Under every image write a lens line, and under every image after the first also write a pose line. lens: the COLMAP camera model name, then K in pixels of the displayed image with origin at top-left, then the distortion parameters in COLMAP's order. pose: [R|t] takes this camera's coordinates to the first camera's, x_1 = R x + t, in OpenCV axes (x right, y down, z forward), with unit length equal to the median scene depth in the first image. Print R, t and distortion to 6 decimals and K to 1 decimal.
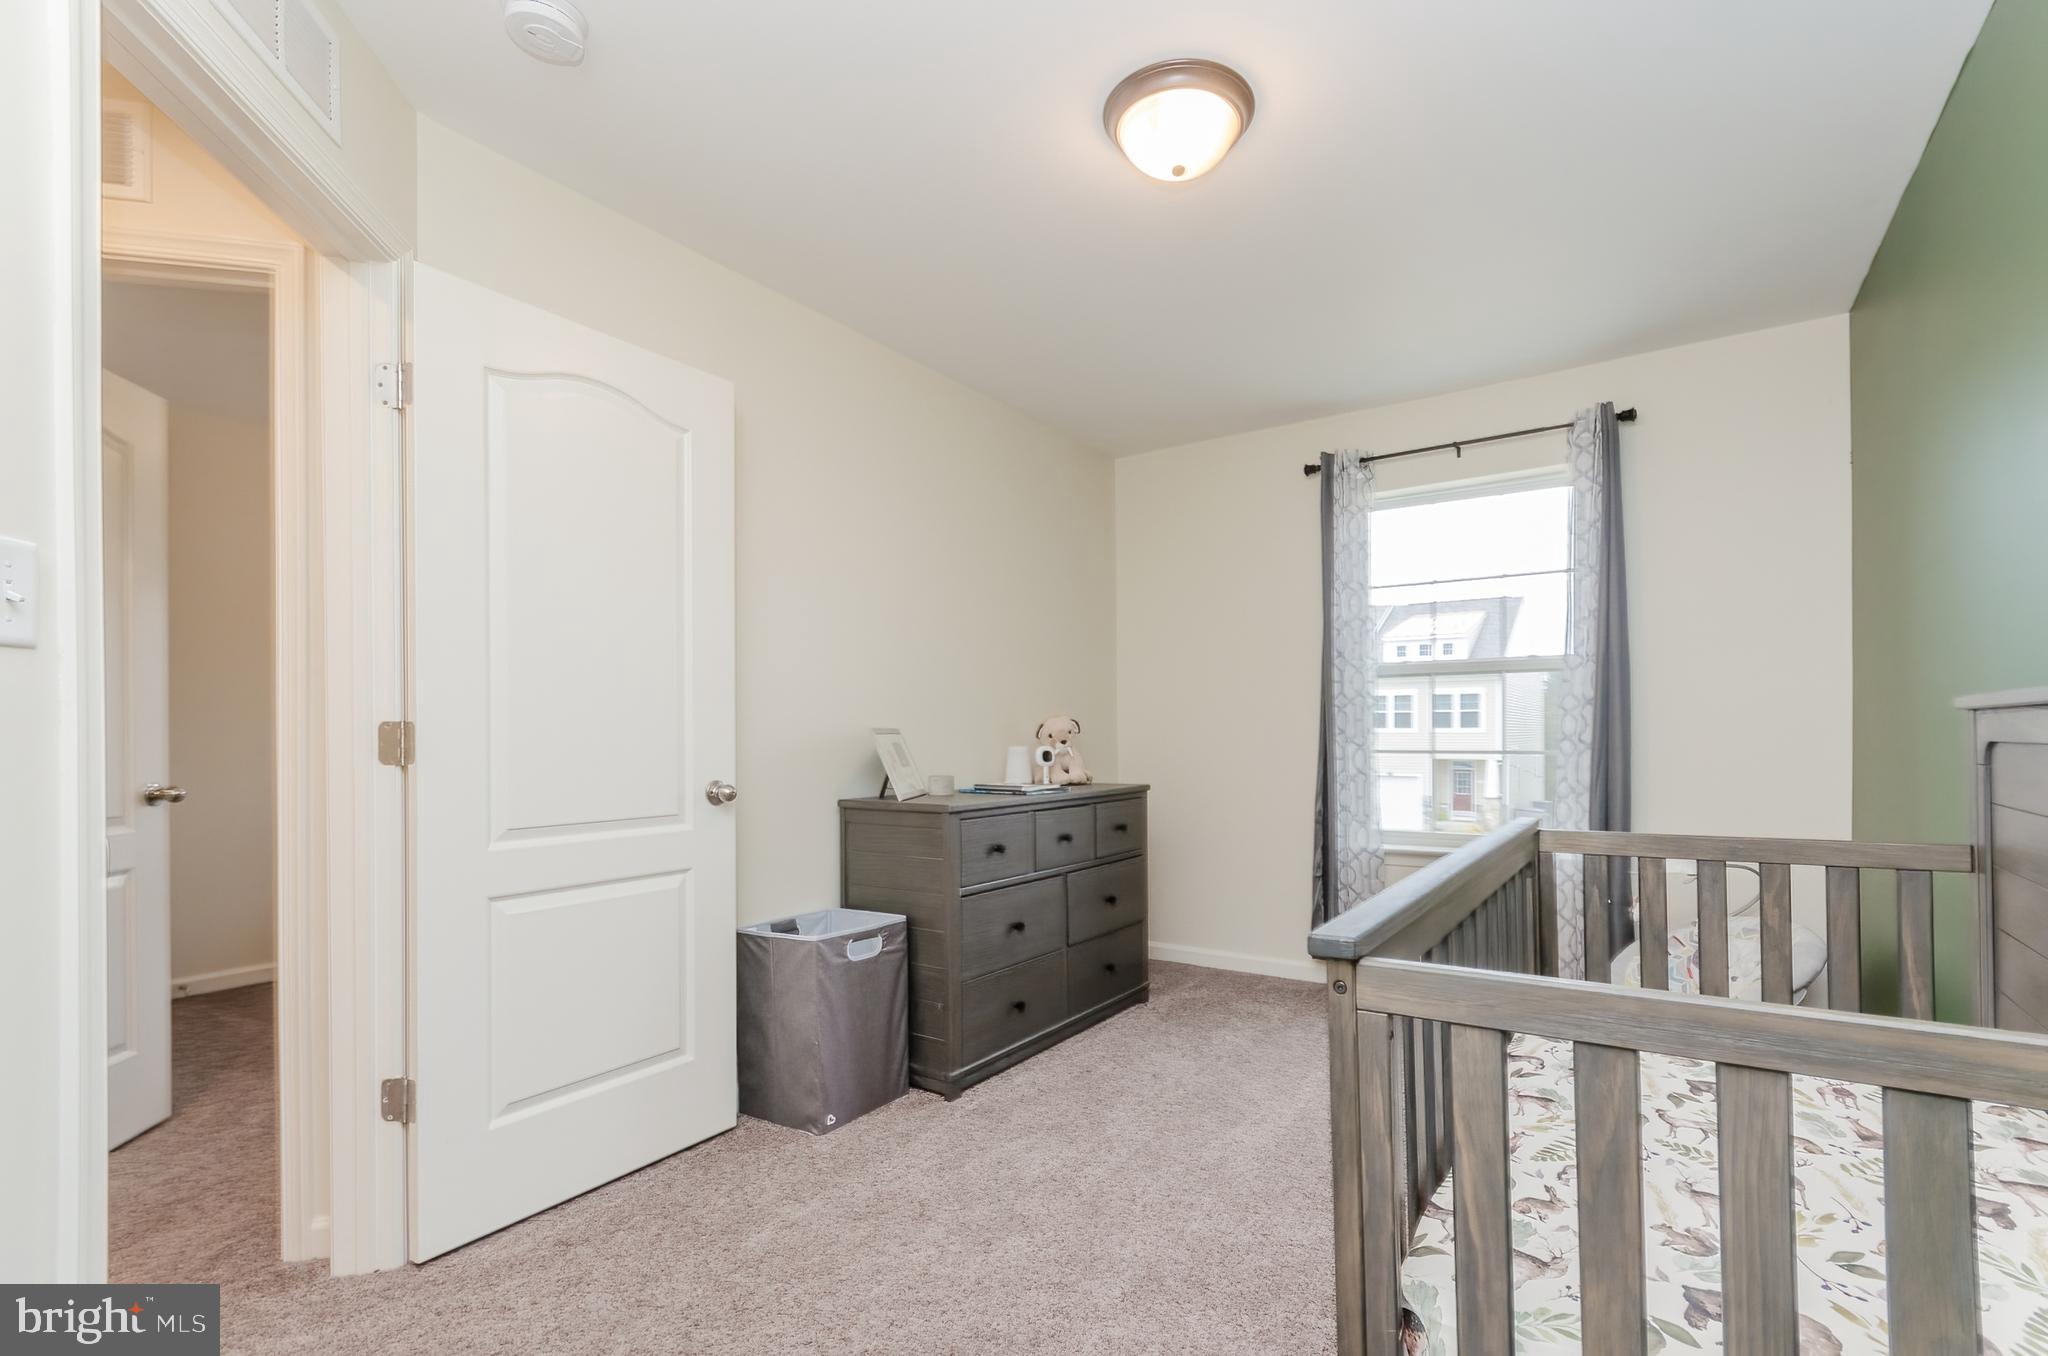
lens RADIAL K [[915.0, 0, 1082.3], [0, 915.0, 695.6], [0, 0, 1]] dist [0.003629, 0.000285]
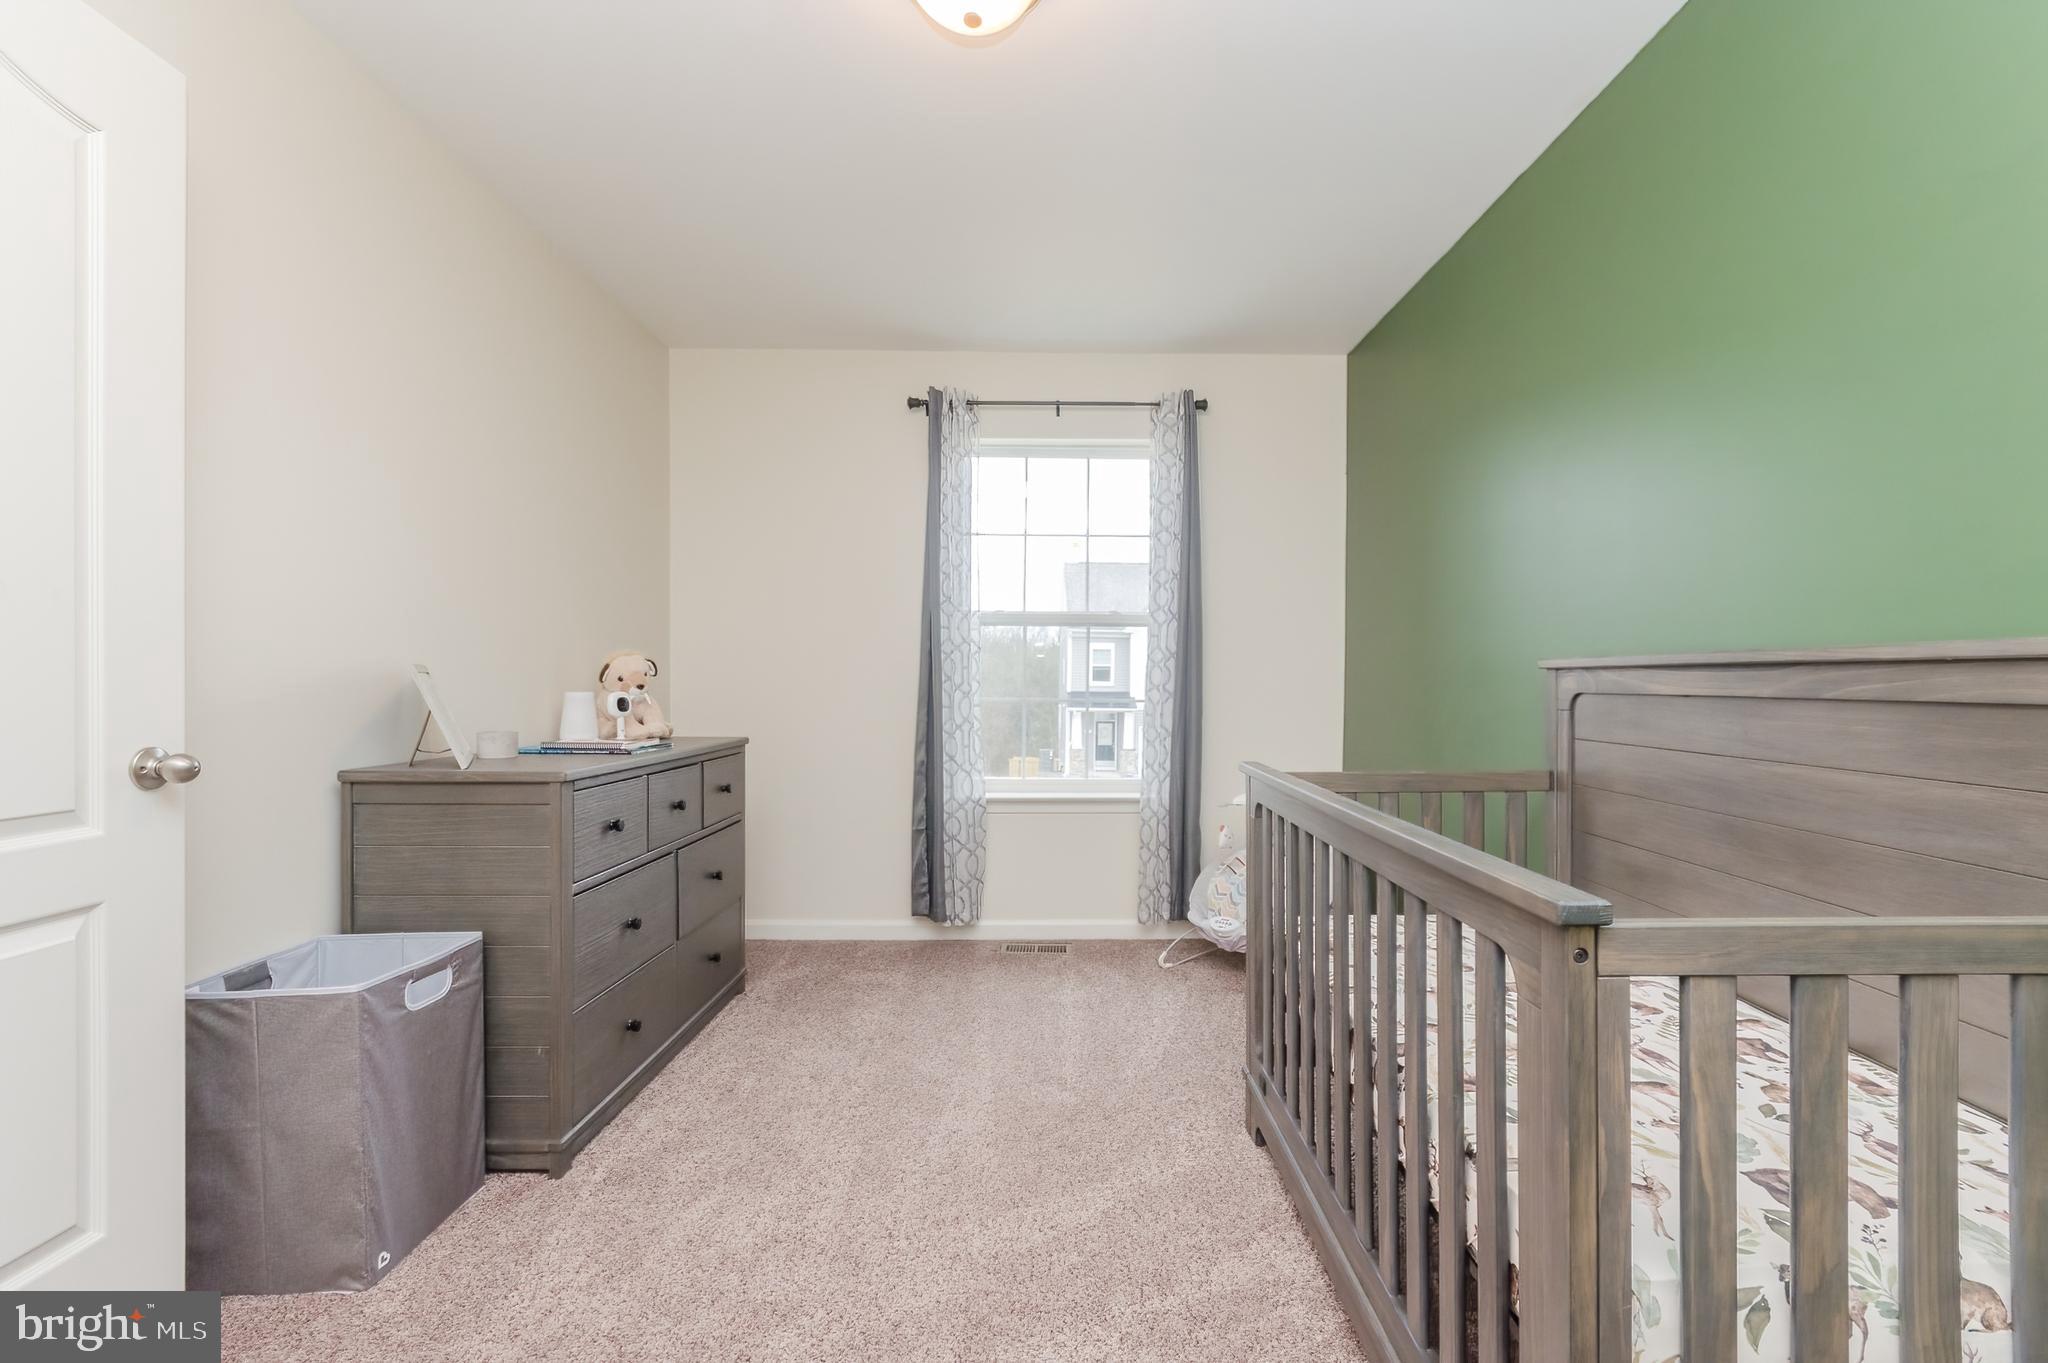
lens RADIAL K [[920.7, 0, 1069.4], [0, 920.7, 659.2], [0, 0, 1]] dist [0.005146, 0.000057]
pose [[0.831587, 0.025675, 0.554801, -0.208429], [-0.035848, 0.999329, 0.007486, 0.009346], [-0.554236, -0.026114, 0.831950, 0.159917]]
